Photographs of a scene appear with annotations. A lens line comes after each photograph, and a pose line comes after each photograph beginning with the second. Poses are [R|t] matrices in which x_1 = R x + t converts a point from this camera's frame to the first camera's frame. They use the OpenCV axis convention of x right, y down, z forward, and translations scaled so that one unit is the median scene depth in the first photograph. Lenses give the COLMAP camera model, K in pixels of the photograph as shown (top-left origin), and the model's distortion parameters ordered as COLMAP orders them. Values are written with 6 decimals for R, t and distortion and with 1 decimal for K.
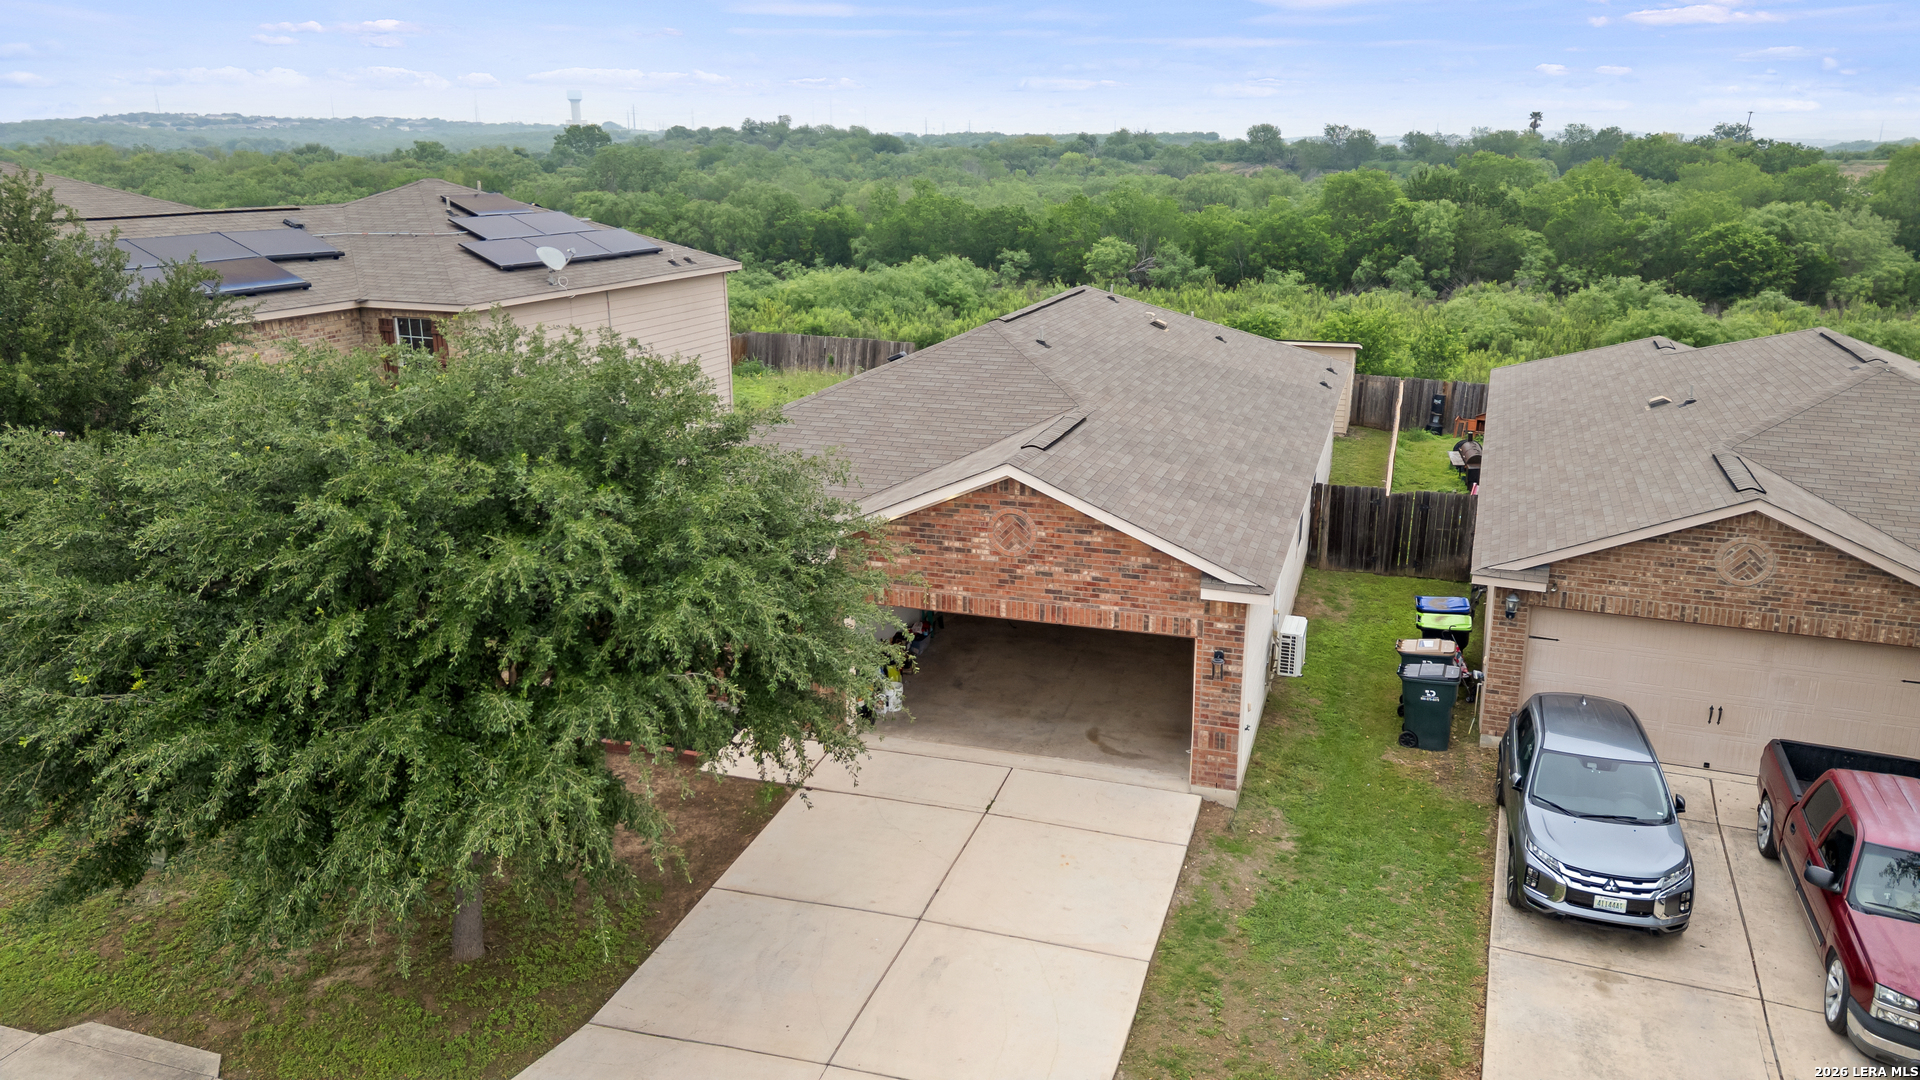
lens RADIAL K [[1331.4, 0, 957.3], [0, 1331.4, 541.3], [0, 0, 1]] dist [0.071888, -0.065347]
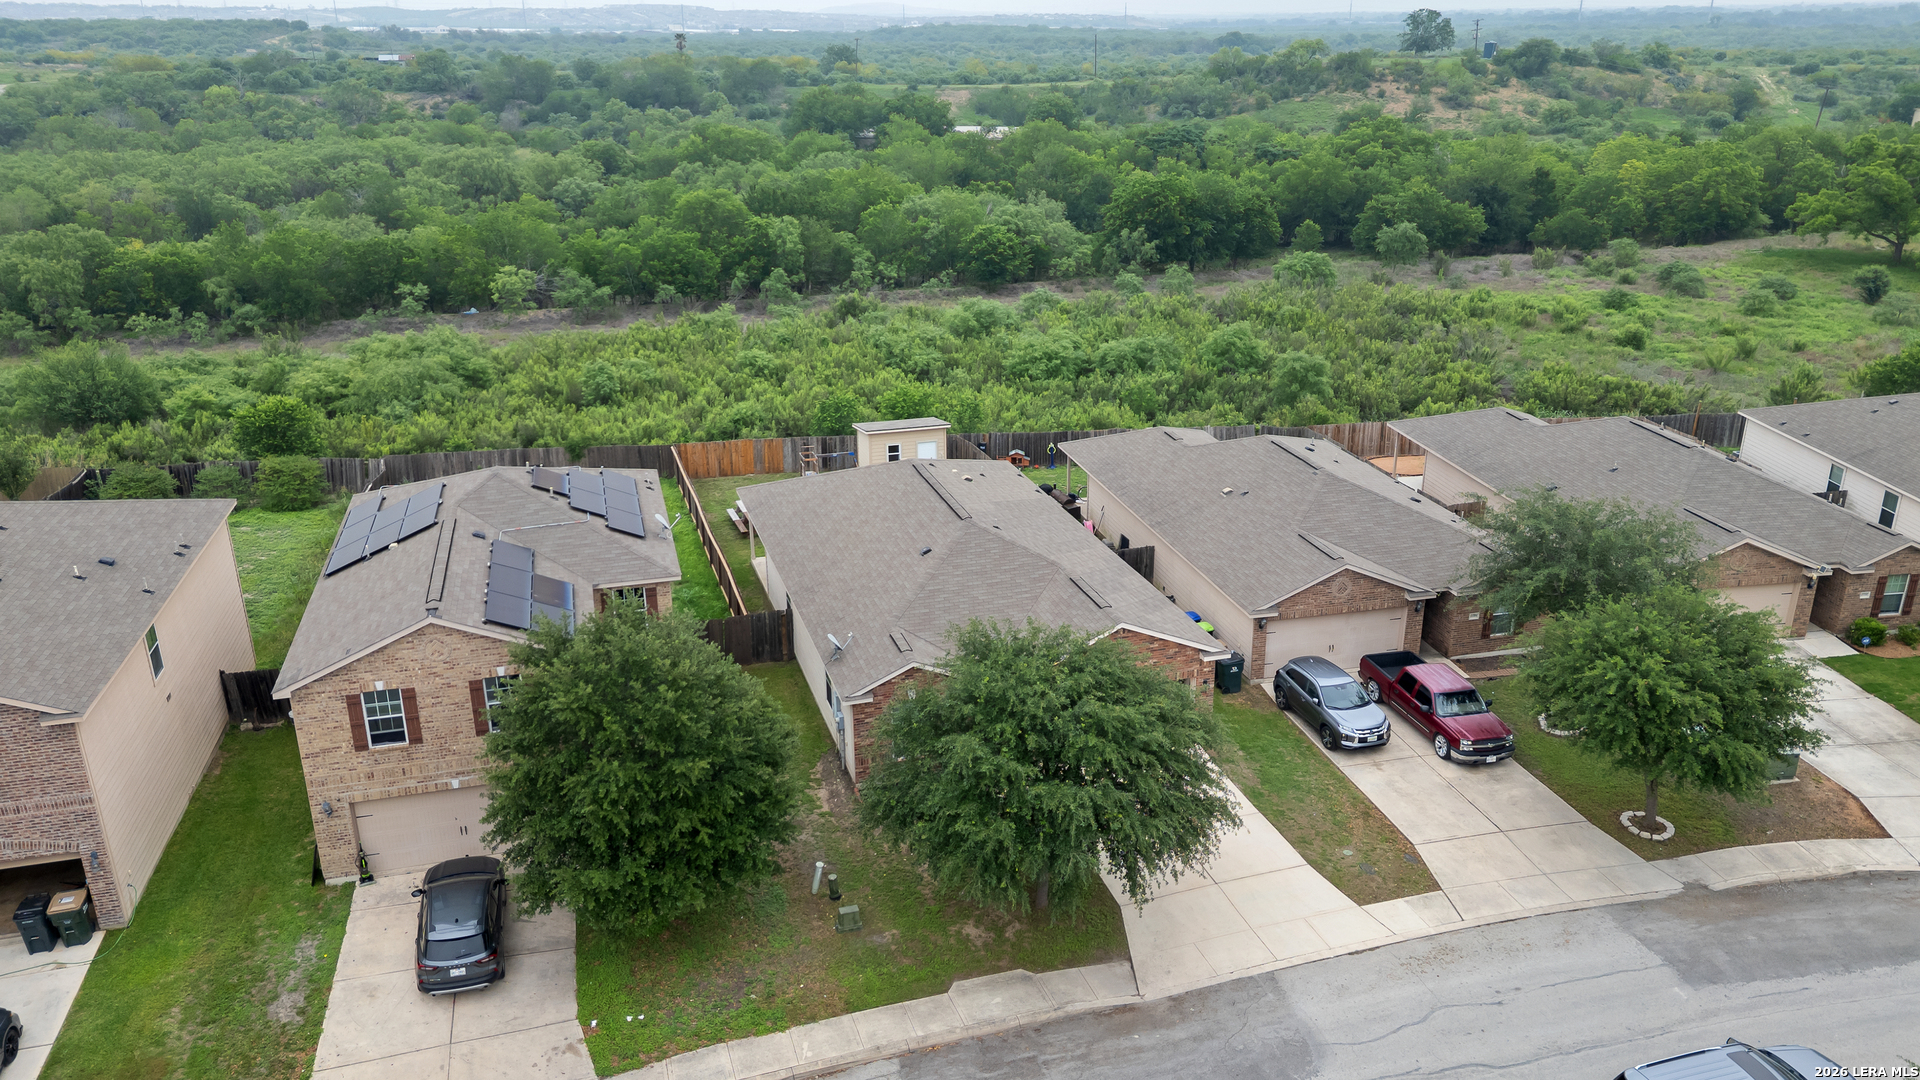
lens RADIAL K [[1374.3, 0, 960.0], [0, 1374.3, 540.0], [0, 0, 1]] dist [0.095622, -0.117087]
pose [[0.812718, -0.208428, 0.544102, -0.923192], [0.167437, 0.977985, 0.124537, -0.345859], [-0.558080, -0.010110, 0.829725, -0.482939]]
